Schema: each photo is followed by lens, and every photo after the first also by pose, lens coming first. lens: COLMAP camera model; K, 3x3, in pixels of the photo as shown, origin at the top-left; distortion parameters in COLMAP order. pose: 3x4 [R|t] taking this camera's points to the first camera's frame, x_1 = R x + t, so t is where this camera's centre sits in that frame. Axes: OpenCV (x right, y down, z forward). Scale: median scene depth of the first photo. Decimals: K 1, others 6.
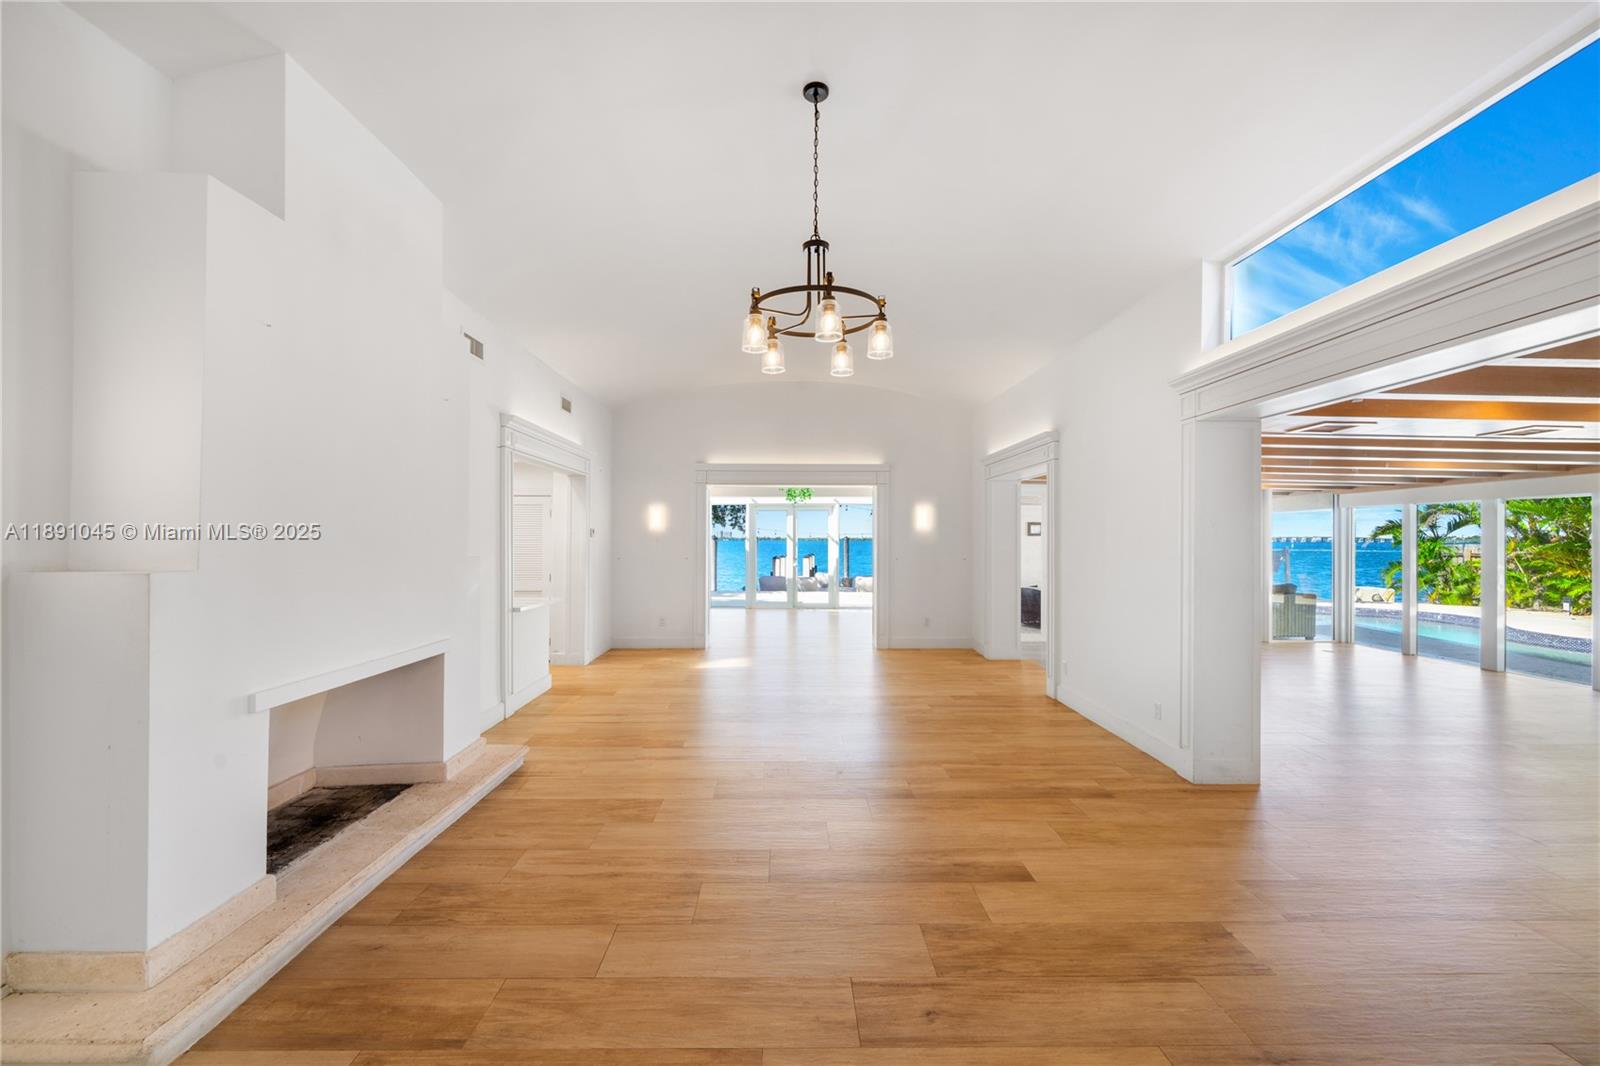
lens RADIAL K [[577.2, 0, 802.5], [0, 577.2, 536.3], [0, 0, 1]] dist [-0.001200, -0.000023]
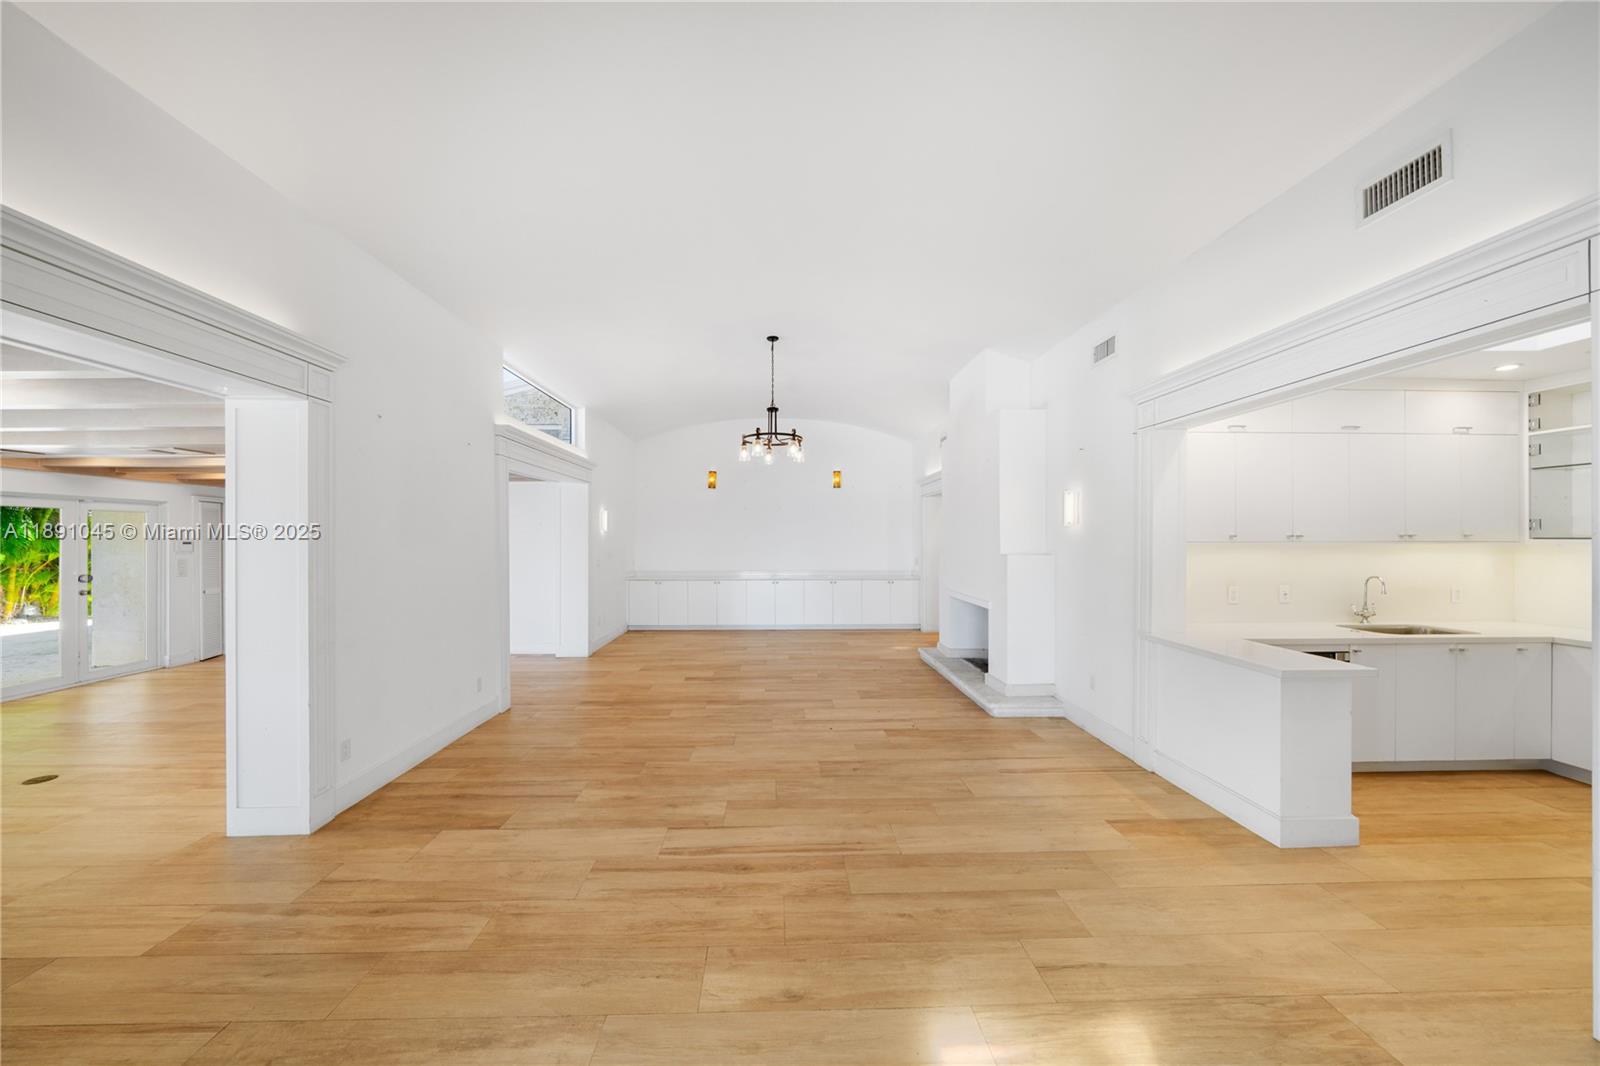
lens RADIAL K [[554.7, 0, 794.2], [0, 554.7, 538.3], [0, 0, 1]] dist [-0.000076, -0.000002]
pose [[-0.999892, -0.004812, -0.013853, -0.020401], [-0.004740, 0.999975, -0.005213, 0.003405], [0.013878, -0.005147, -0.999890, 2.217393]]
